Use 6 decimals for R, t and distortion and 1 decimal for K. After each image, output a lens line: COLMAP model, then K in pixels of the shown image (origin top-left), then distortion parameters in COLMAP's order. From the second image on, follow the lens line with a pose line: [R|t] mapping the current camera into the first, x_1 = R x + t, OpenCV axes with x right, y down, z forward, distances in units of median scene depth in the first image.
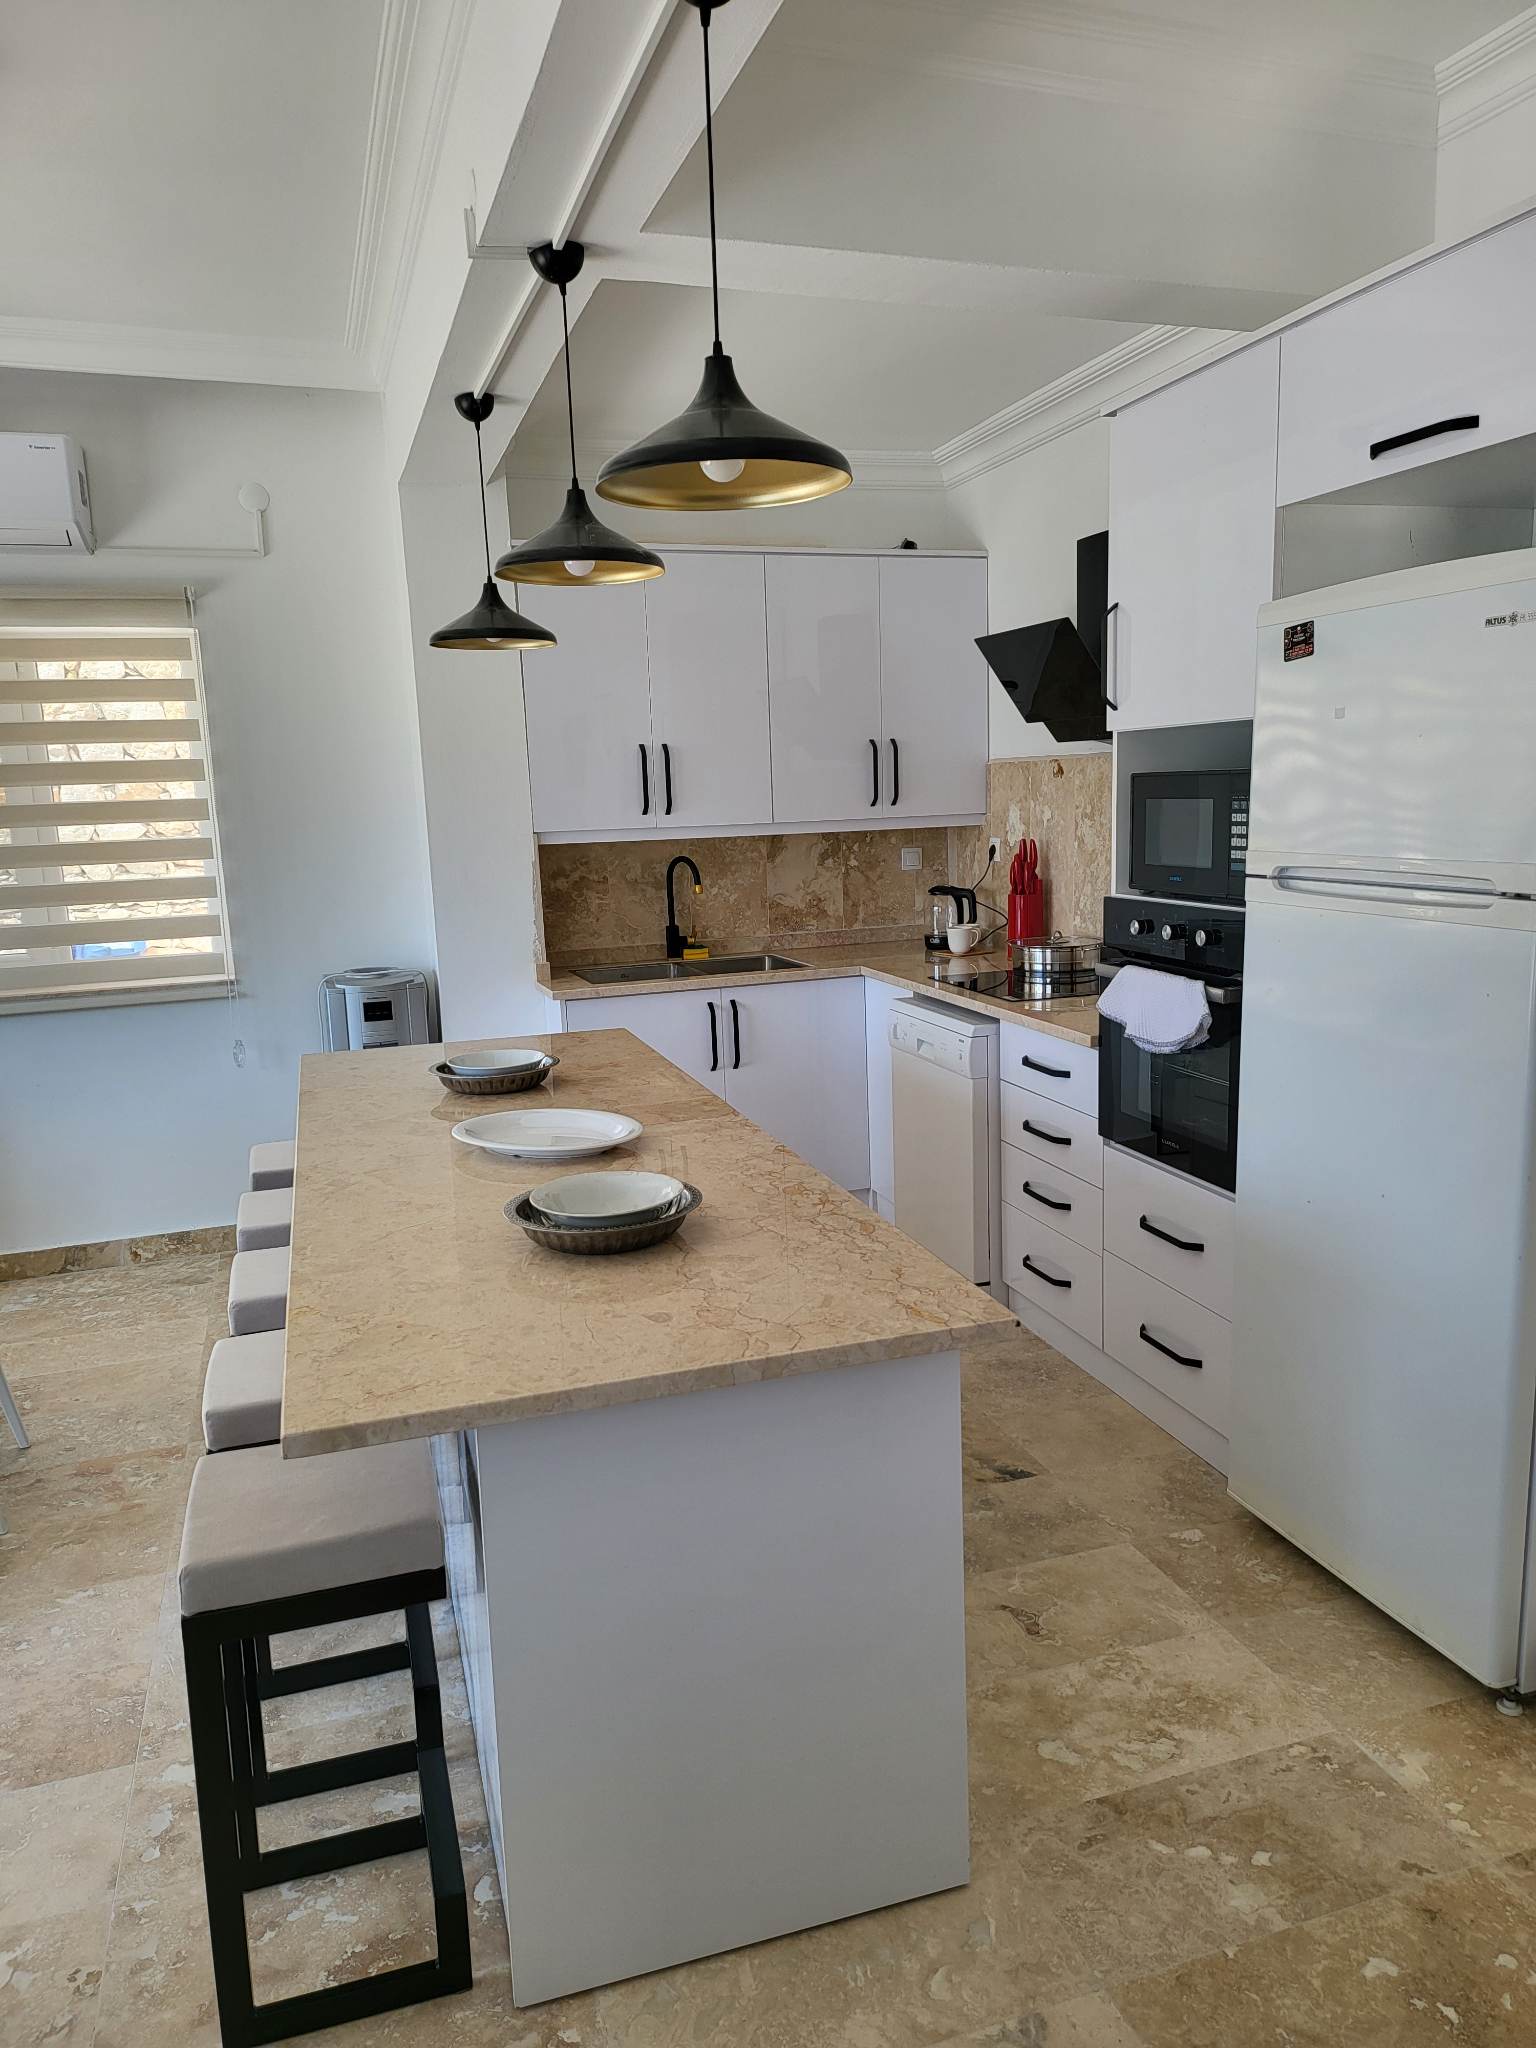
lens RADIAL K [[1446.5, 0, 776.3], [0, 1446.5, 1028.0], [0, 0, 1]] dist [0.061249, -0.046732]
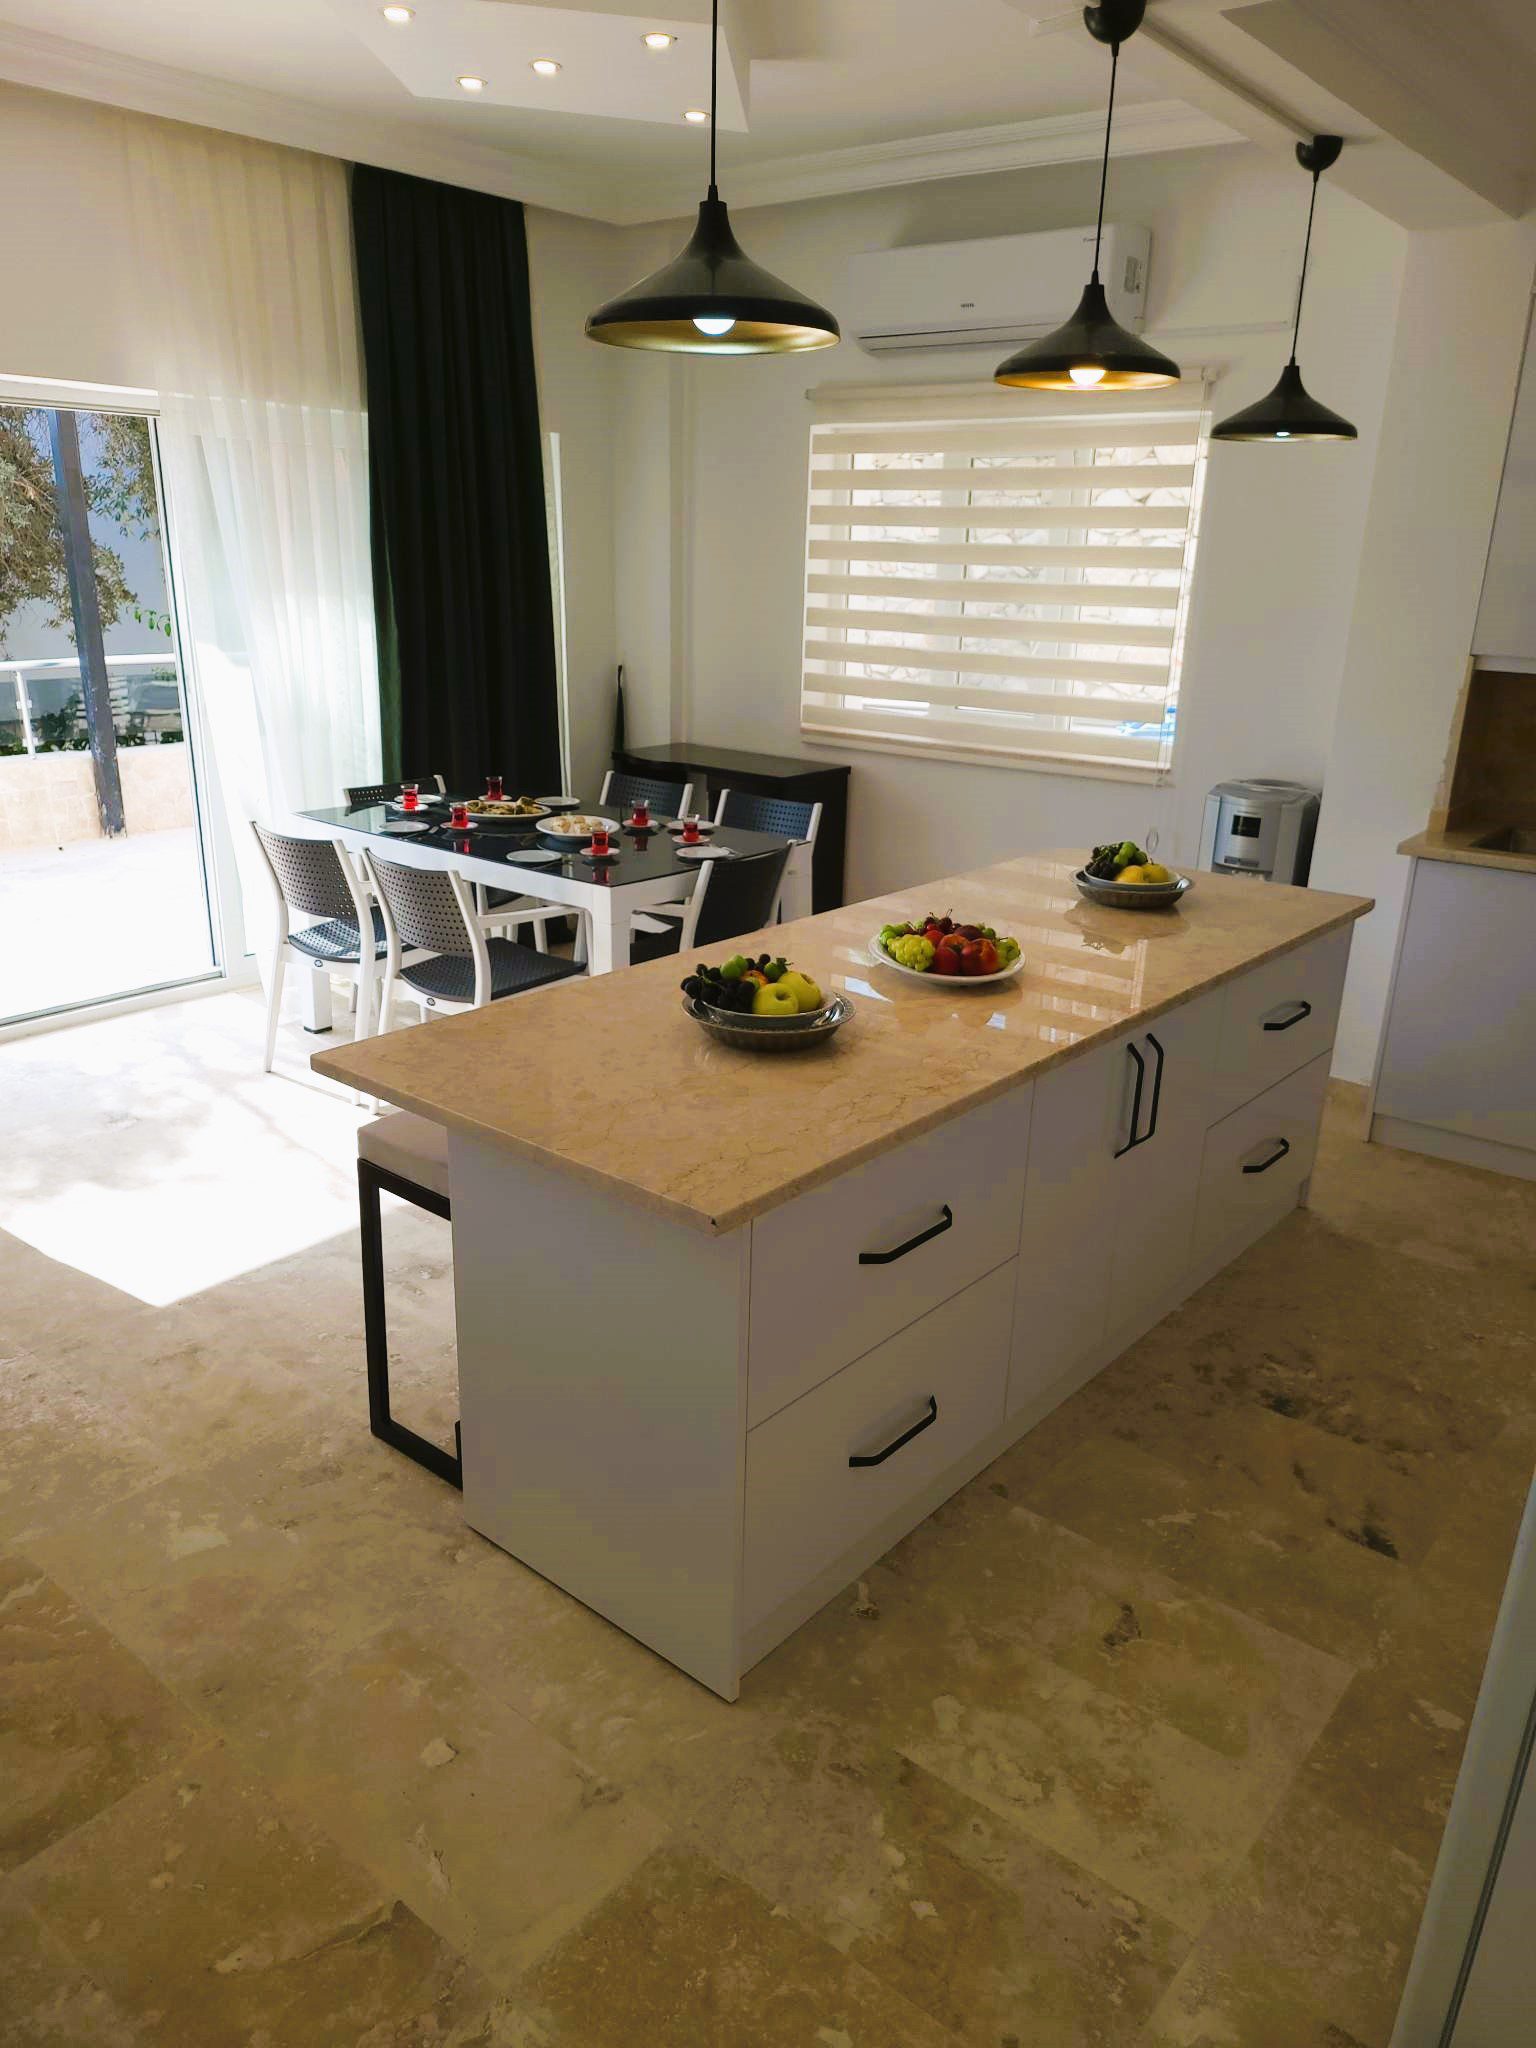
lens RADIAL K [[1446.5, 0, 755.7], [0, 1446.5, 1036.7], [0, 0, 1]] dist [0.061249, -0.046732]
pose [[0.532163, 0.318283, -0.784537, 0.419874], [-0.182396, 0.947986, 0.260872, -0.083958], [0.826761, 0.004270, 0.562537, 0.207529]]
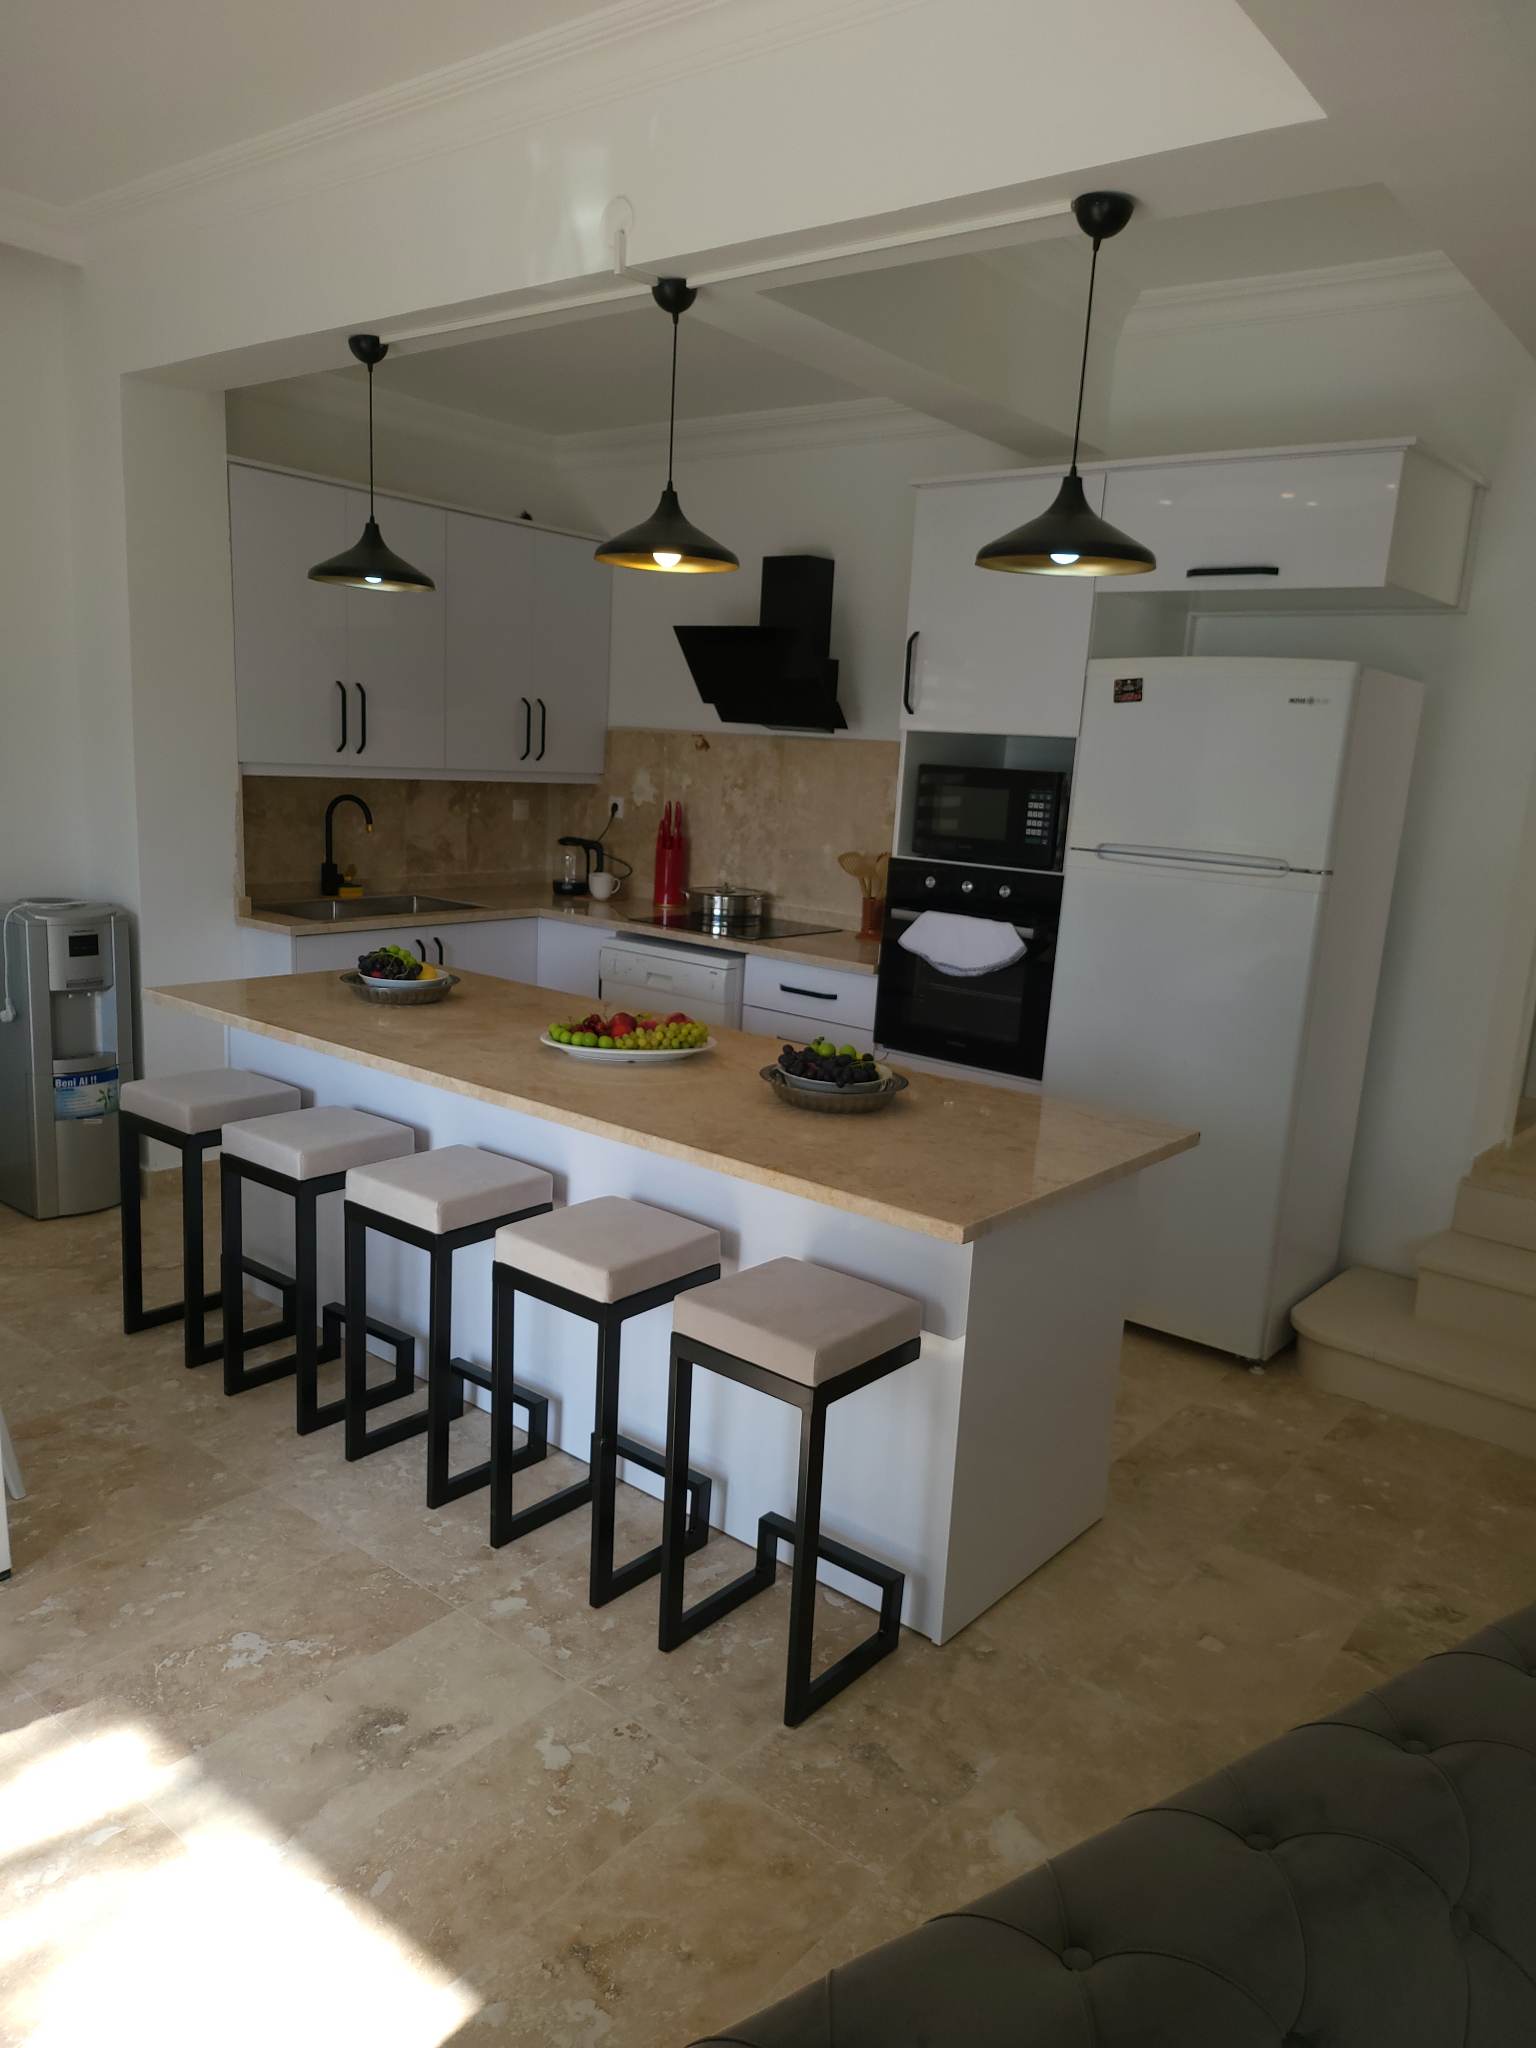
lens RADIAL K [[1446.5, 0, 785.6], [0, 1446.5, 1042.6], [0, 0, 1]] dist [0.061249, -0.046732]
pose [[0.833614, -0.030568, 0.551501, -0.484842], [0.006988, 0.998971, 0.044807, 0.013547], [-0.552303, -0.033498, 0.832970, -0.025911]]
